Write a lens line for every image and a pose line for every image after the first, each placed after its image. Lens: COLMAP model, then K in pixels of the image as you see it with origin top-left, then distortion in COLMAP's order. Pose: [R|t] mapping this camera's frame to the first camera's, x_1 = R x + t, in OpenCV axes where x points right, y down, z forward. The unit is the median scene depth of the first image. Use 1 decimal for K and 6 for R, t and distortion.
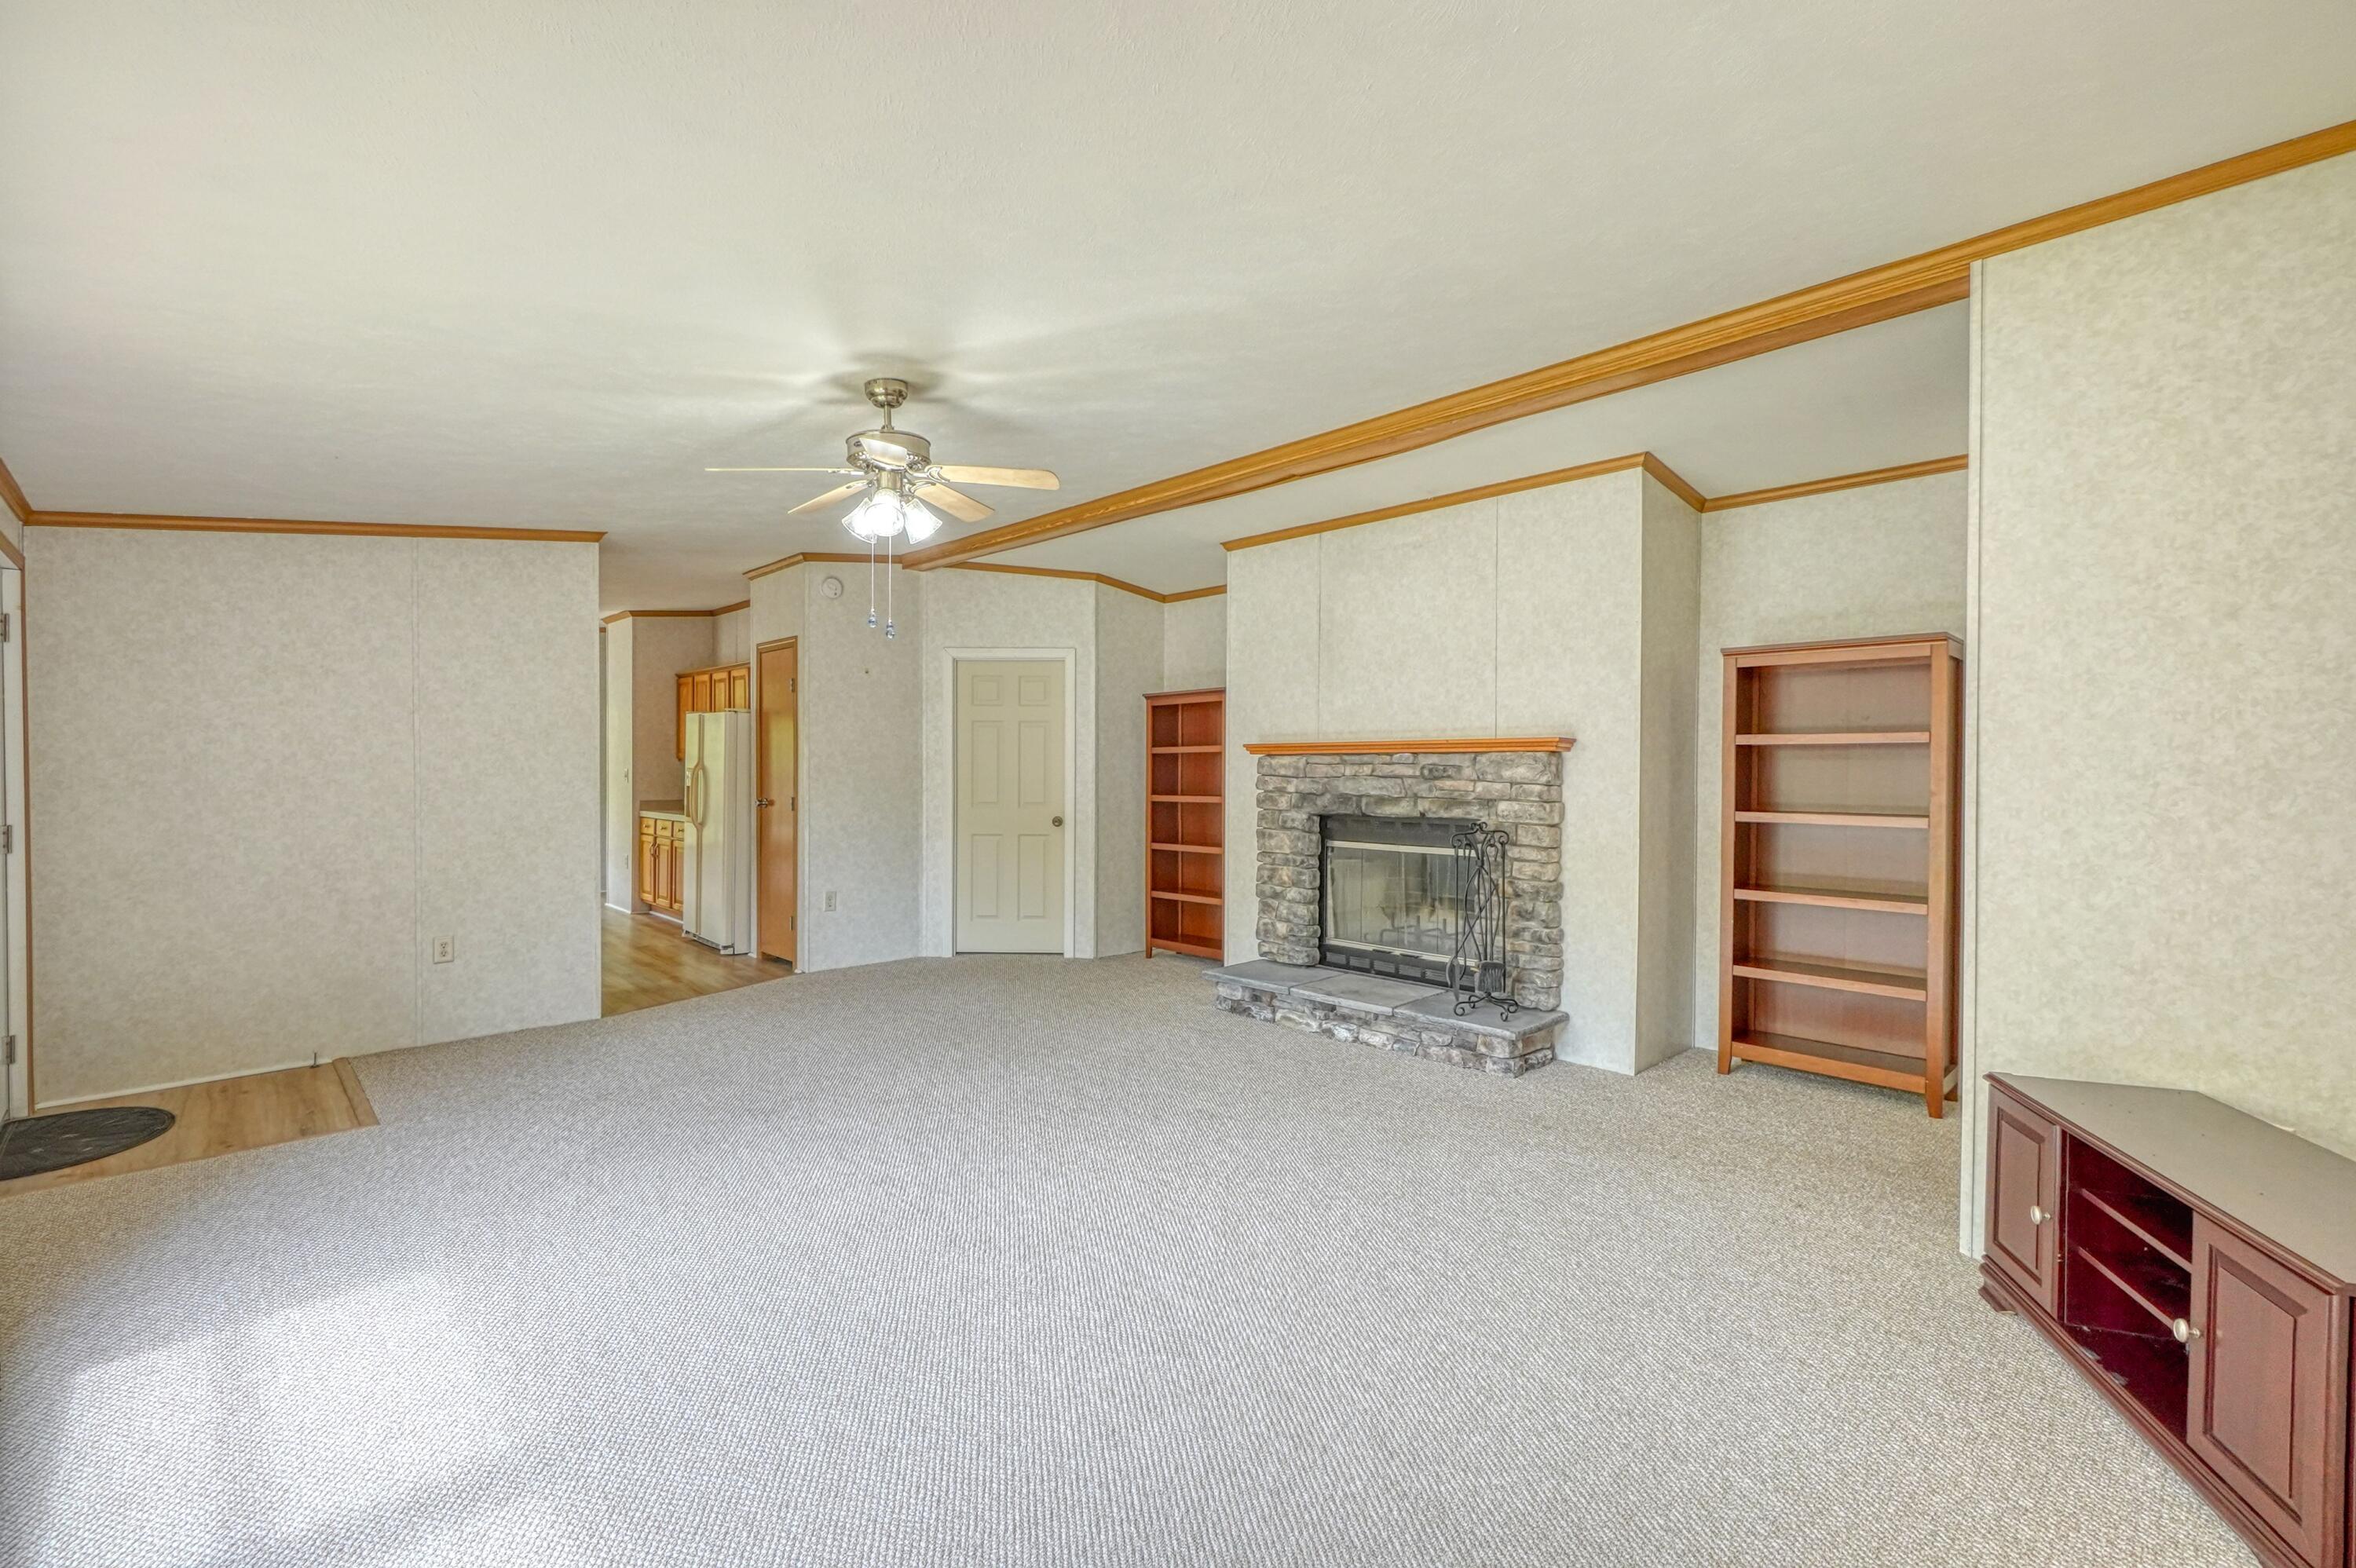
lens RADIAL K [[1016.6, 0, 1163.9], [0, 1016.6, 778.4], [0, 0, 1]] dist [-0.011312, 0.004431]
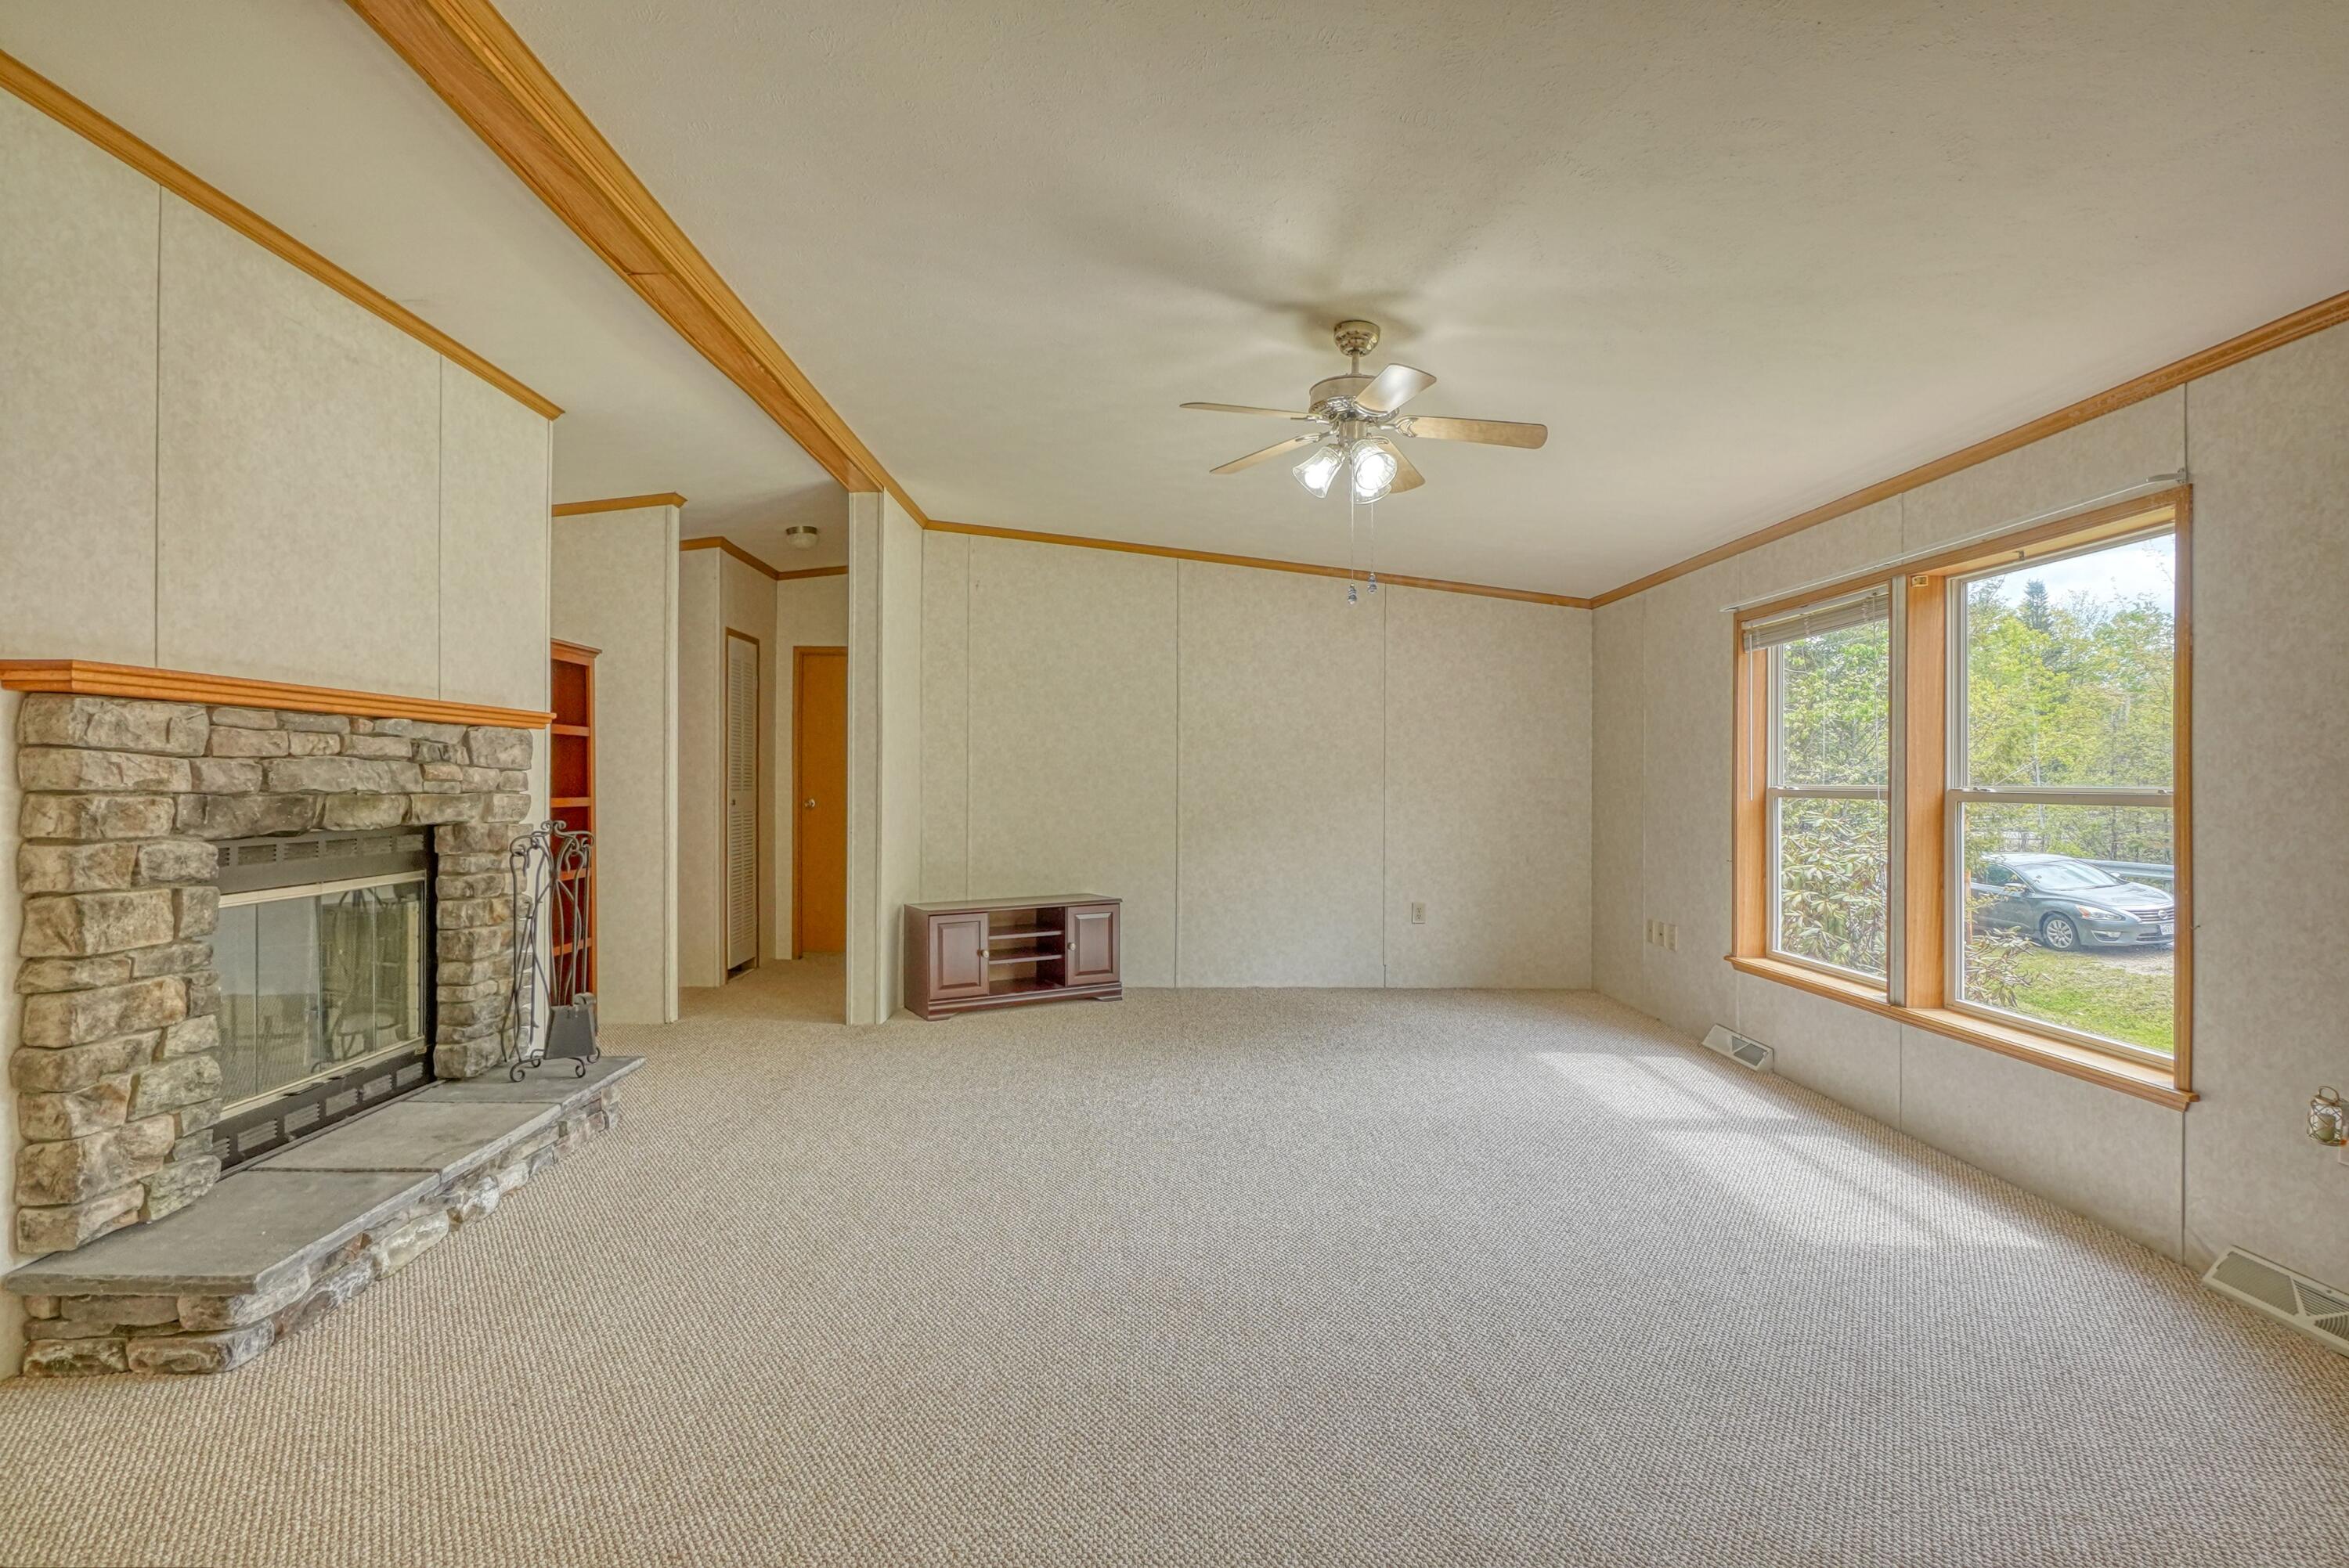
lens RADIAL K [[1140.9, 0, 1134.3], [0, 1140.9, 776.8], [0, 0, 1]] dist [0.000123, 0.001104]
pose [[-0.723048, -0.001194, 0.690797, -0.508856], [0.002863, 0.999985, 0.004724, 0.006665], [-0.690792, 0.005393, -0.723034, 1.141015]]
